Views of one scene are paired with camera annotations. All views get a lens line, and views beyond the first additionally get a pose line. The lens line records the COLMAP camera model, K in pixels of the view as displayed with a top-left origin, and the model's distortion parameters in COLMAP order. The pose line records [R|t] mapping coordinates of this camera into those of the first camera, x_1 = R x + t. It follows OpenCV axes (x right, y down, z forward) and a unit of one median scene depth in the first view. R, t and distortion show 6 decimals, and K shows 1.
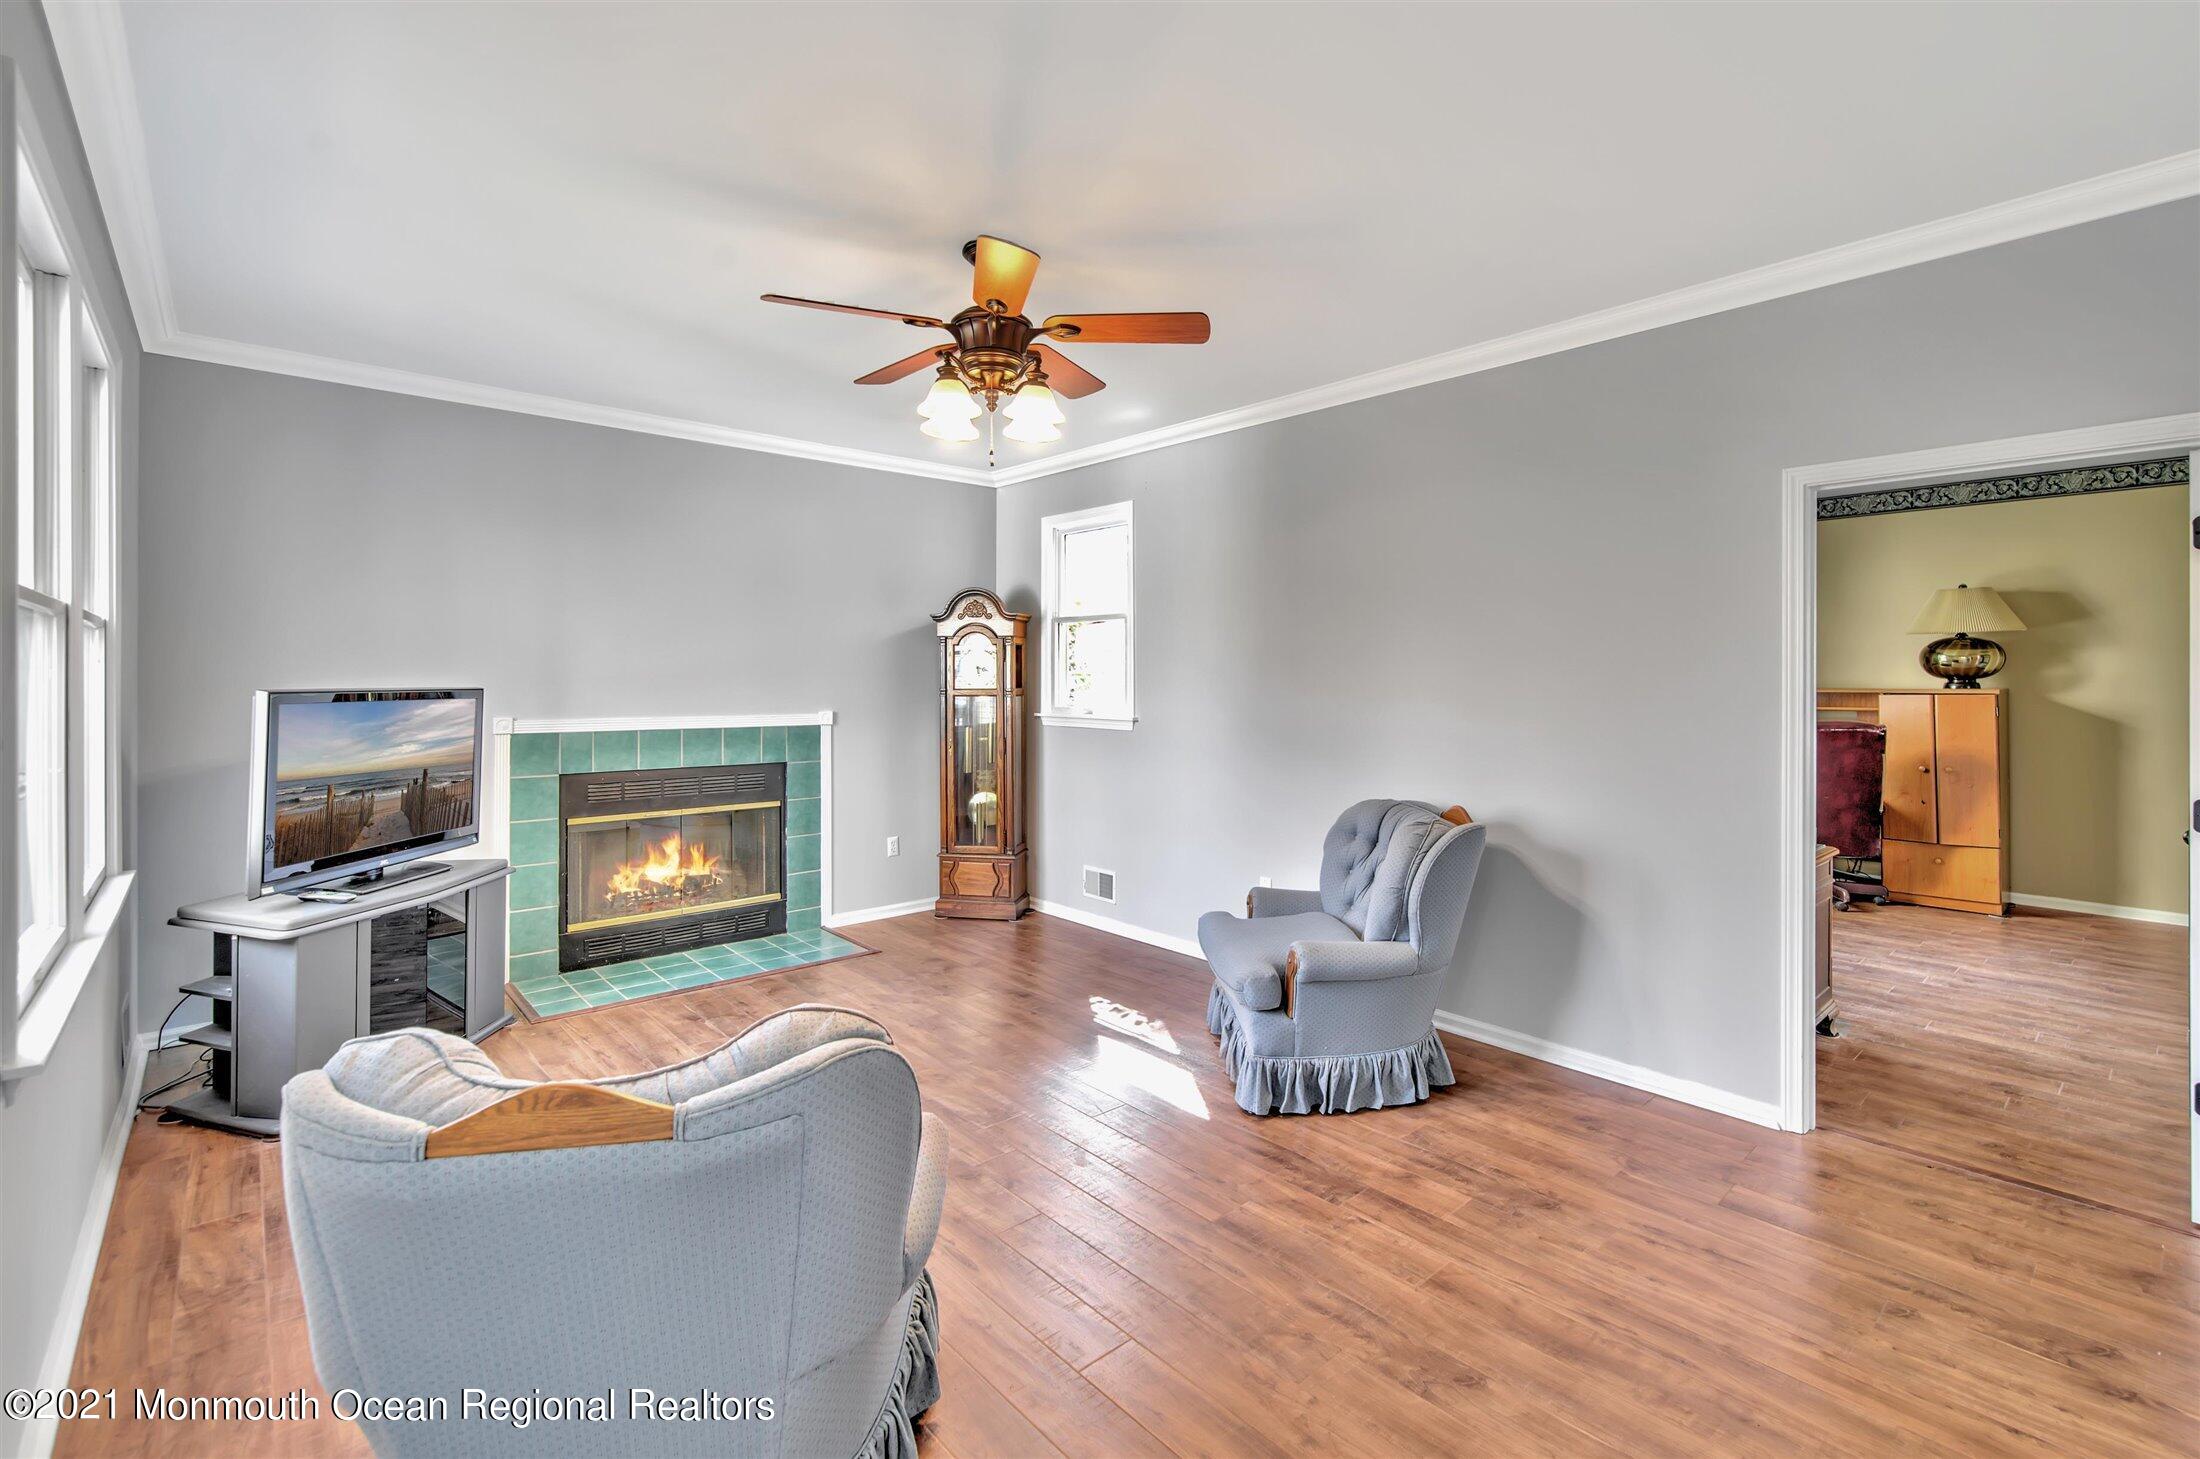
lens RADIAL K [[967.3, 0, 1115.0], [0, 967.3, 674.5], [0, 0, 1]] dist [-0.000290, 0.000298]
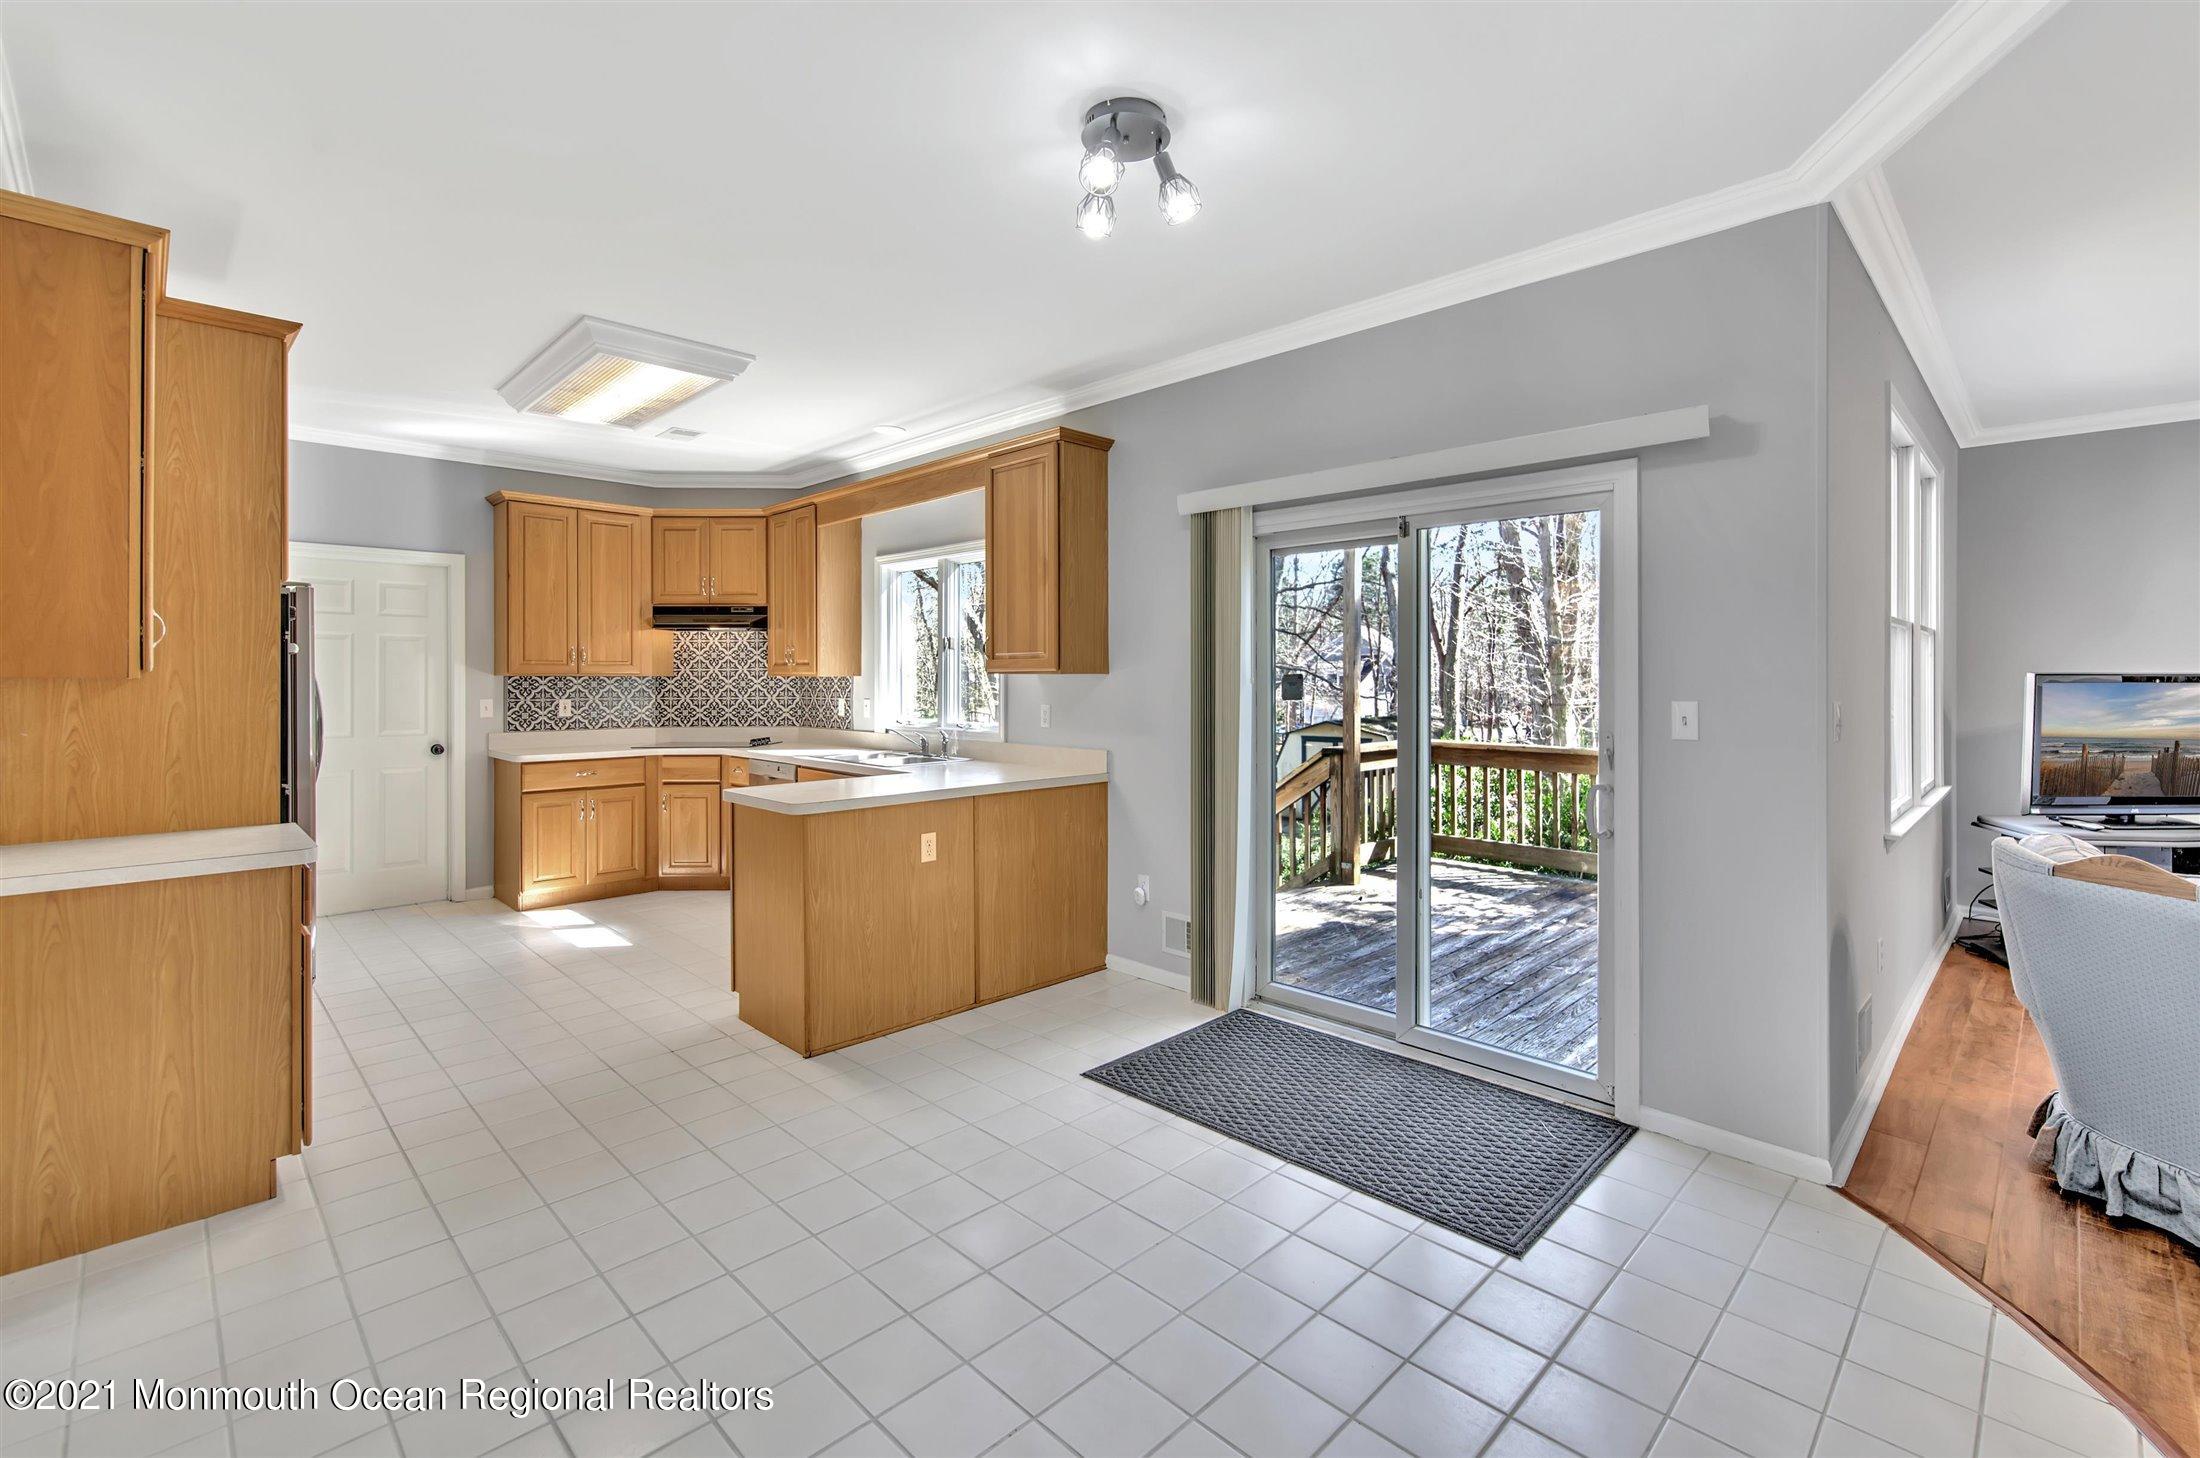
lens RADIAL K [[967.3, 0, 1115.0], [0, 967.3, 674.0], [0, 0, 1]] dist [-0.000290, 0.000298]
pose [[0.051569, 0.001946, -0.998668, 0.498573], [0.002232, 0.999995, 0.002063, 0.011369], [0.998667, -0.002336, 0.051565, -0.450747]]
